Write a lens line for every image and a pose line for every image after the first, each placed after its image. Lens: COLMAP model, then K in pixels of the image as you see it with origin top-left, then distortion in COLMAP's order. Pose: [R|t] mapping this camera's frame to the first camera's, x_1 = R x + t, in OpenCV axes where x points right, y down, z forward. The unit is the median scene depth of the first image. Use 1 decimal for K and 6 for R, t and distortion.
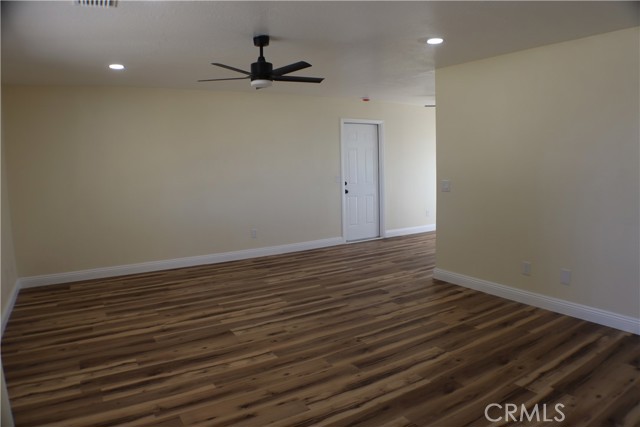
lens RADIAL K [[423.5, 0, 319.0], [0, 423.5, 205.7], [0, 0, 1]] dist [-0.172876, 0.044126]
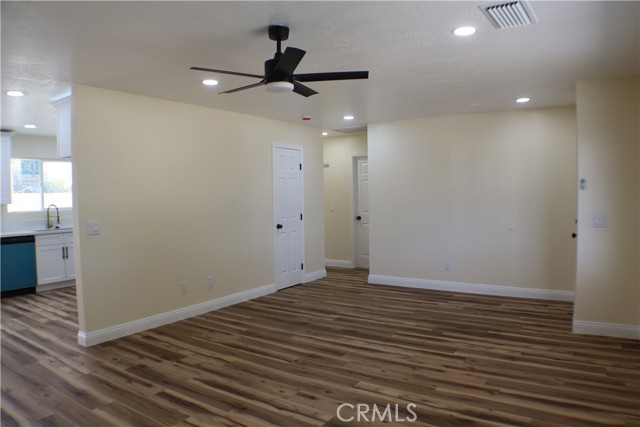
lens RADIAL K [[446.3, 0, 323.3], [0, 446.3, 213.5], [0, 0, 1]] dist [-0.190189, 0.069530]
pose [[-0.425882, -0.009498, 0.904729, -0.861092], [0.119002, 0.990670, 0.066418, -0.101635], [-0.896918, 0.135951, -0.420778, 1.248327]]
